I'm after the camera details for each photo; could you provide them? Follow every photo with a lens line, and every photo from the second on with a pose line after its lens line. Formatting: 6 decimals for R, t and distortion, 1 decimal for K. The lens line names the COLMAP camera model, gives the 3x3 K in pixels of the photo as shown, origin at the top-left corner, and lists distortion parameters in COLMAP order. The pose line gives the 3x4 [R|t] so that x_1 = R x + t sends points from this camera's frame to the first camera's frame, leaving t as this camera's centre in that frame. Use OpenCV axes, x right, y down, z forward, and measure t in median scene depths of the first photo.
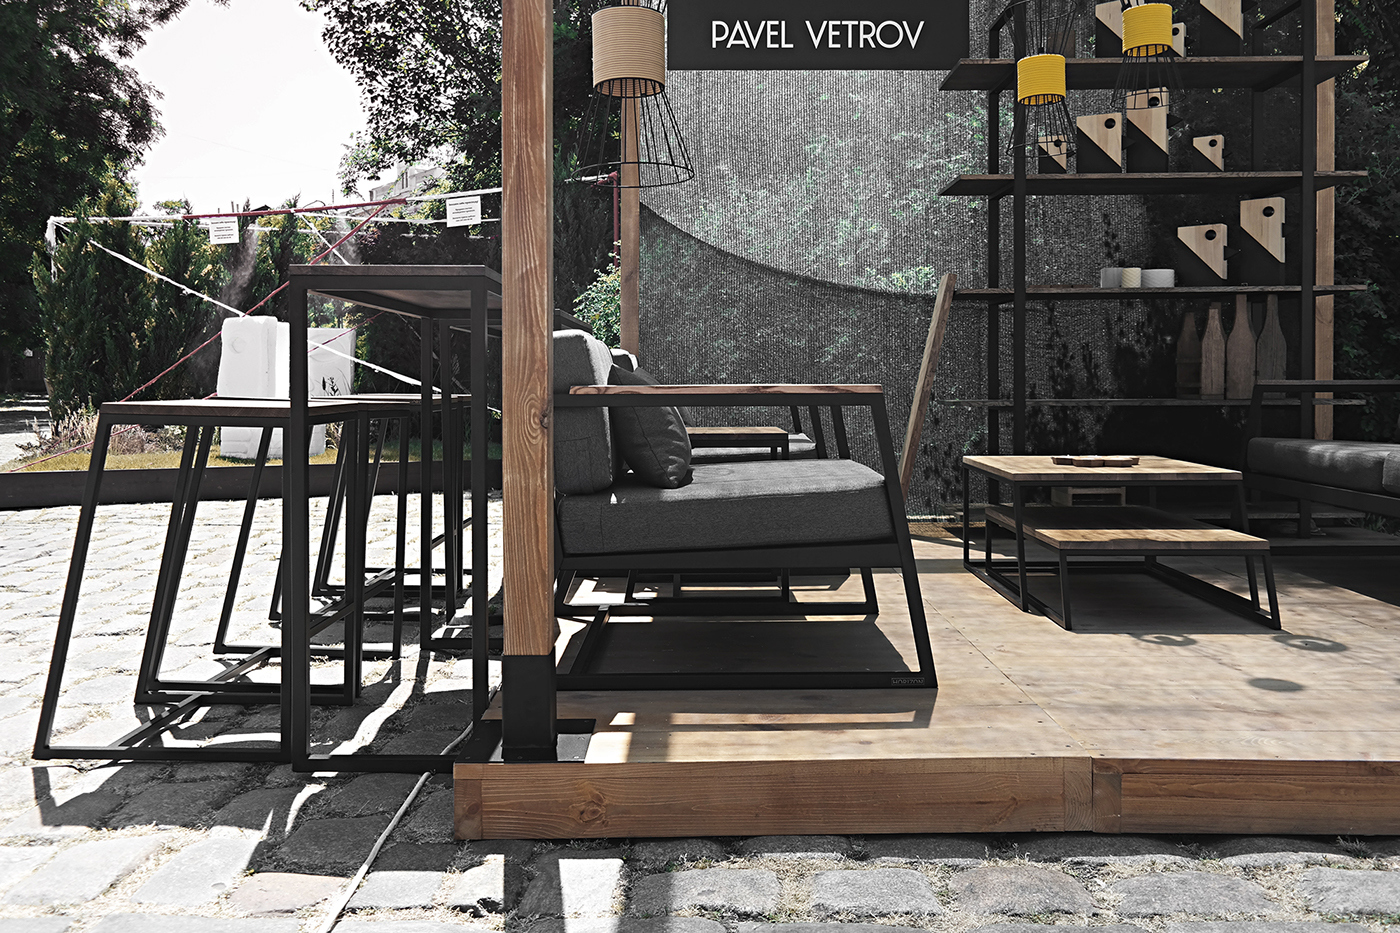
lens RADIAL K [[1107.6, 0, 703.7], [0, 1107.6, 410.5], [0, 0, 1]] dist [-0.004189, 0.001718]
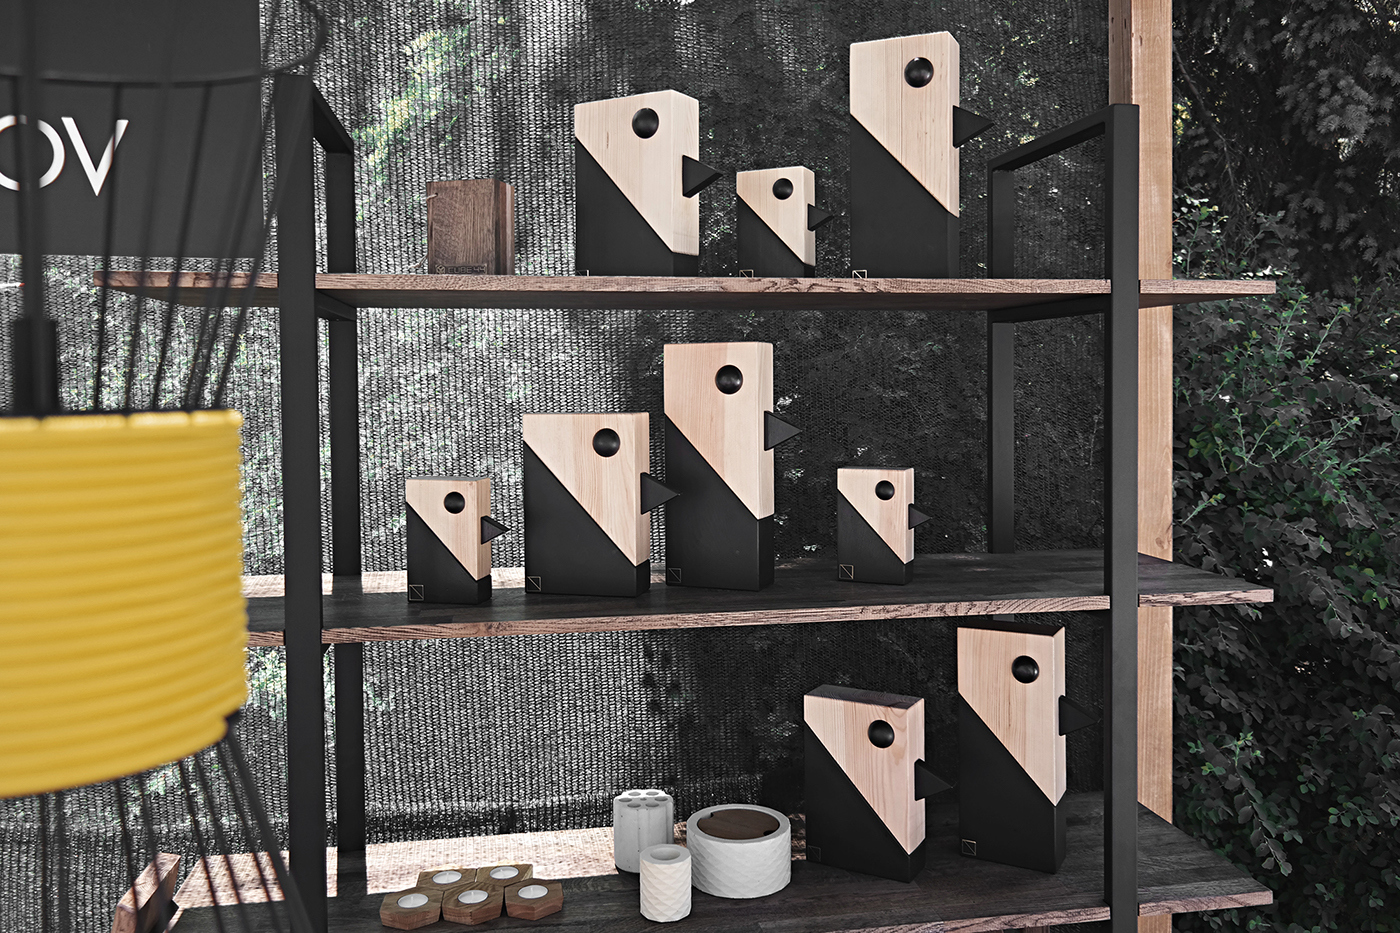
lens RADIAL K [[1134.8, 0, 699.8], [0, 1134.8, 409.3], [0, 0, 1]] dist [0.007333, 0.006475]
pose [[0.984234, -0.003117, 0.176843, 0.323626], [0.004563, 0.999959, -0.007772, -0.260207], [-0.176812, 0.008456, 0.984208, 0.619902]]
